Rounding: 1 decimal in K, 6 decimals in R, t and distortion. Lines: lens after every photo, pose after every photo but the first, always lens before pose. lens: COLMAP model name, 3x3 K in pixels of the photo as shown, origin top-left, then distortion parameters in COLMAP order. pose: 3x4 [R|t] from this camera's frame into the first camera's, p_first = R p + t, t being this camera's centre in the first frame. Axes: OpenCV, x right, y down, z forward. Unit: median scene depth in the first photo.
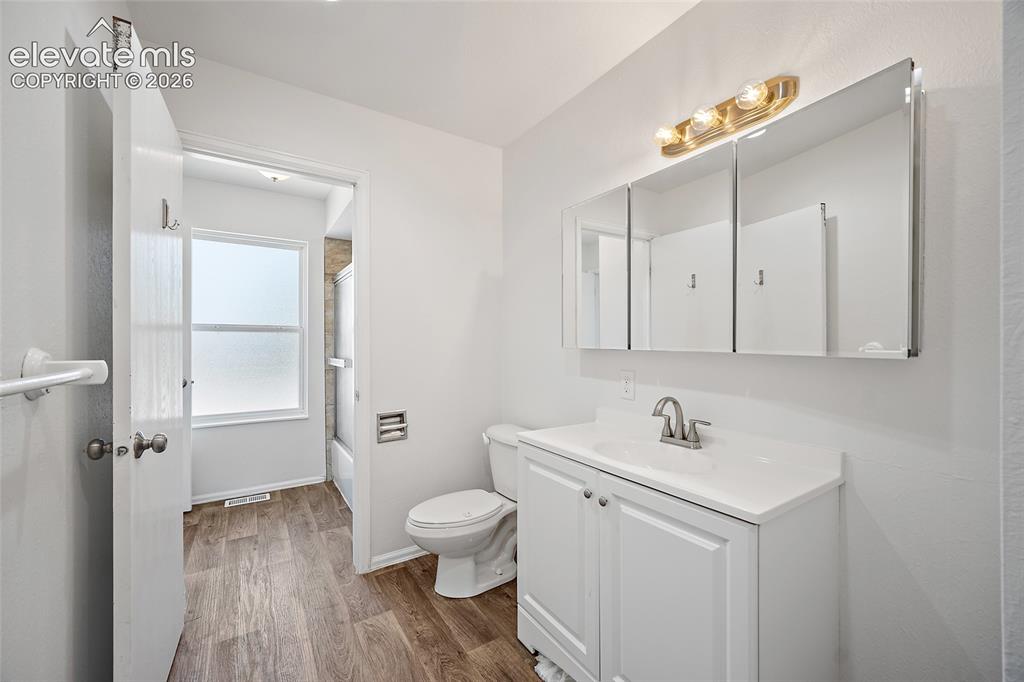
lens RADIAL K [[402.5, 0, 507.4], [0, 402.5, 341.6], [0, 0, 1]] dist [-0.002233, -0.000159]
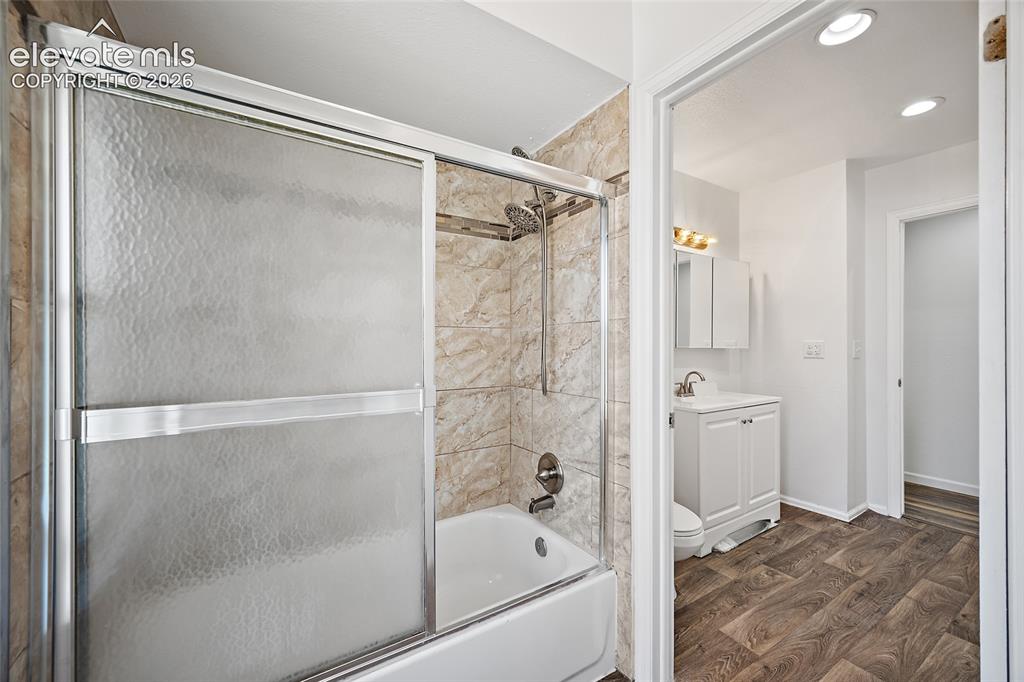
lens RADIAL K [[402.5, 0, 507.4], [0, 402.5, 341.6], [0, 0, 1]] dist [-0.002233, -0.000159]
pose [[0.018499, 0.008529, 0.999793, -1.381790], [-0.000027, 0.999964, -0.008530, 0.006974], [-0.999829, 0.000131, 0.018499, 1.648177]]
